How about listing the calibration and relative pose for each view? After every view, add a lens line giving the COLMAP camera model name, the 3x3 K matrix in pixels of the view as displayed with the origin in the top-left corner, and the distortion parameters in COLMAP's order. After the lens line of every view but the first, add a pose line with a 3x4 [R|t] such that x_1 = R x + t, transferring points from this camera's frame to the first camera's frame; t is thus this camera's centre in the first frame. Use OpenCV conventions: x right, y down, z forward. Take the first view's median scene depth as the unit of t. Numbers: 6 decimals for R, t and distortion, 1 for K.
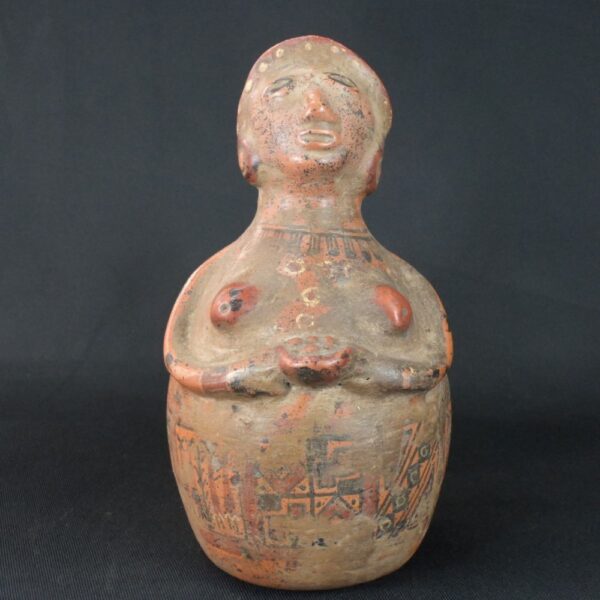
lens RADIAL K [[837.7, 0, 300.0], [0, 837.7, 300.0], [0, 0, 1]] dist [-0.008373, -0.067927]
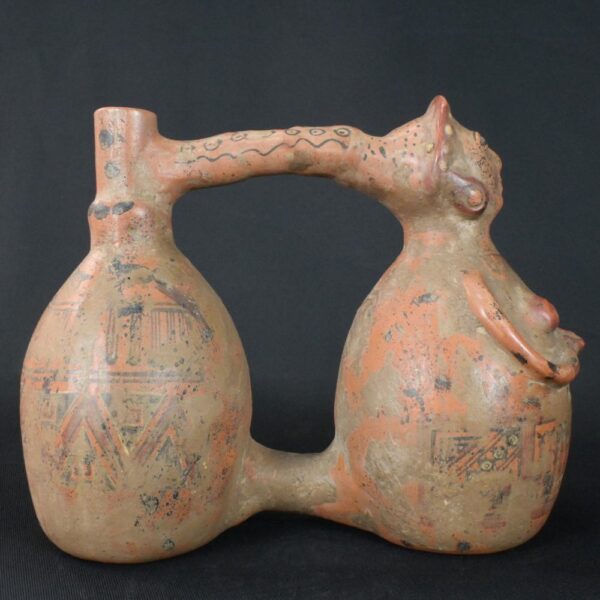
lens RADIAL K [[837.7, 0, 300.0], [0, 837.7, 300.0], [0, 0, 1]] dist [-0.008373, -0.067927]
pose [[-0.019382, -0.062918, 0.997830, -1.342899], [0.121270, 0.990501, 0.064812, -0.141469], [-0.992430, 0.122263, -0.011568, 1.389564]]
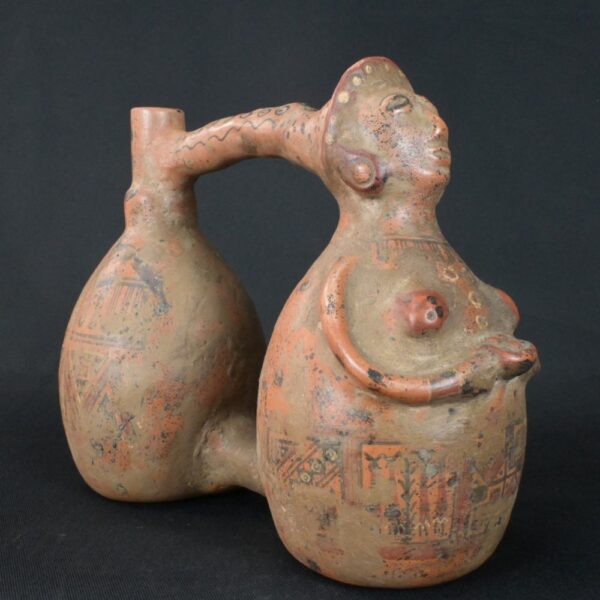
lens RADIAL K [[837.7, 0, 300.0], [0, 837.7, 300.0], [0, 0, 1]] dist [-0.008373, -0.067927]
pose [[0.692742, -0.055221, 0.719068, -0.925887], [0.080795, 0.996730, -0.001293, -0.020674], [-0.716645, 0.058993, 0.694938, 0.402077]]
